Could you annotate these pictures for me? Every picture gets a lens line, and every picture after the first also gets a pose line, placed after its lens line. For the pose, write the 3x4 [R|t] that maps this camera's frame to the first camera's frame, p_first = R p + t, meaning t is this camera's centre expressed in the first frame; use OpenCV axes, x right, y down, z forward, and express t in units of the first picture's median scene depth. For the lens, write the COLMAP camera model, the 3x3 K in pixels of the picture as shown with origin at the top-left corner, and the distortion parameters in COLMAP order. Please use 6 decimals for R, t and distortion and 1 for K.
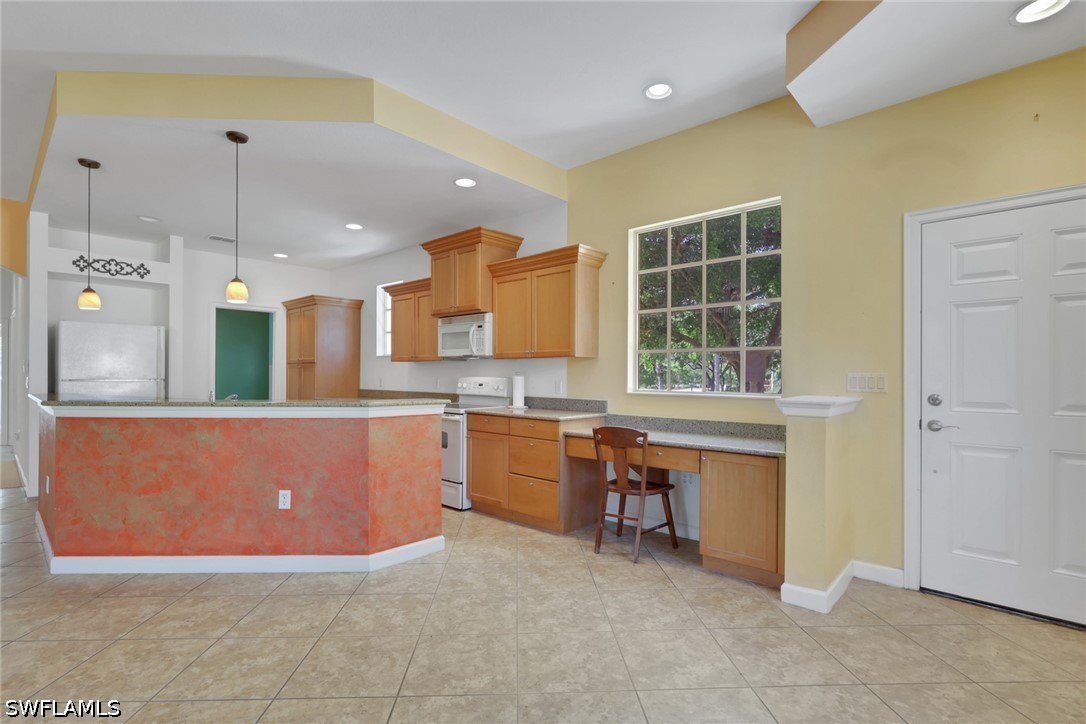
lens RADIAL K [[509.5, 0, 521.5], [0, 509.5, 375.5], [0, 0, 1]] dist [-0.003139, 0.001298]
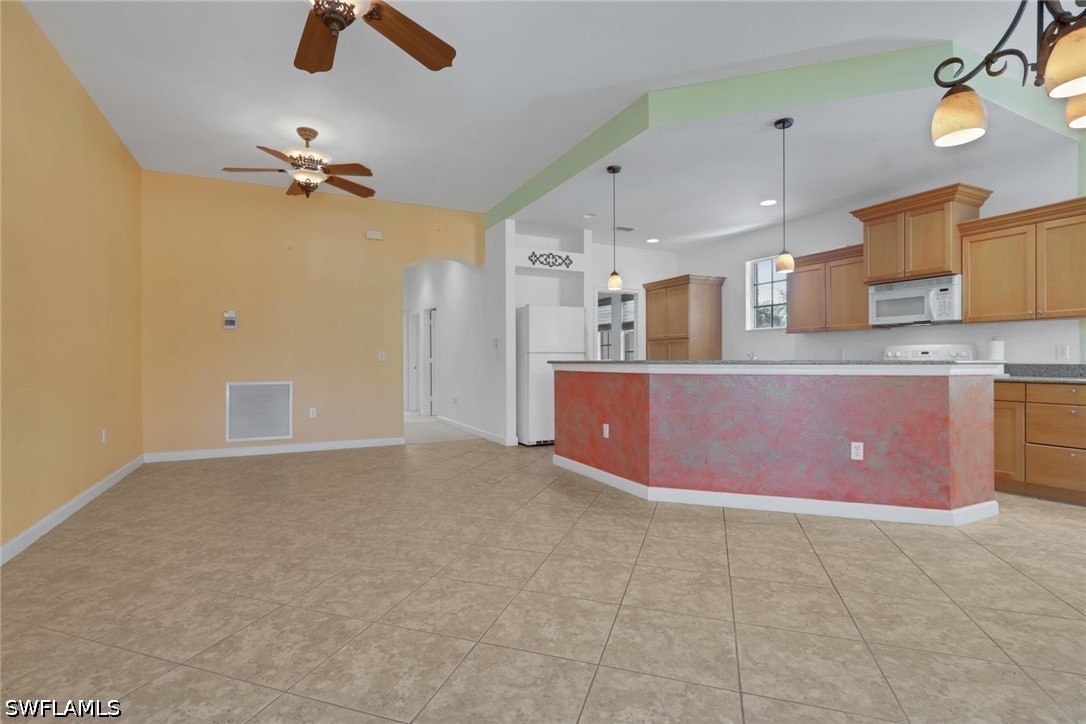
lens RADIAL K [[509.5, 0, 539.1], [0, 509.5, 361.8], [0, 0, 1]] dist [-0.003139, 0.001298]
pose [[0.933822, -0.007531, -0.357658, -0.552711], [0.008128, 0.999967, 0.000166, 0.038832], [0.357645, -0.003062, 0.933853, -0.189916]]
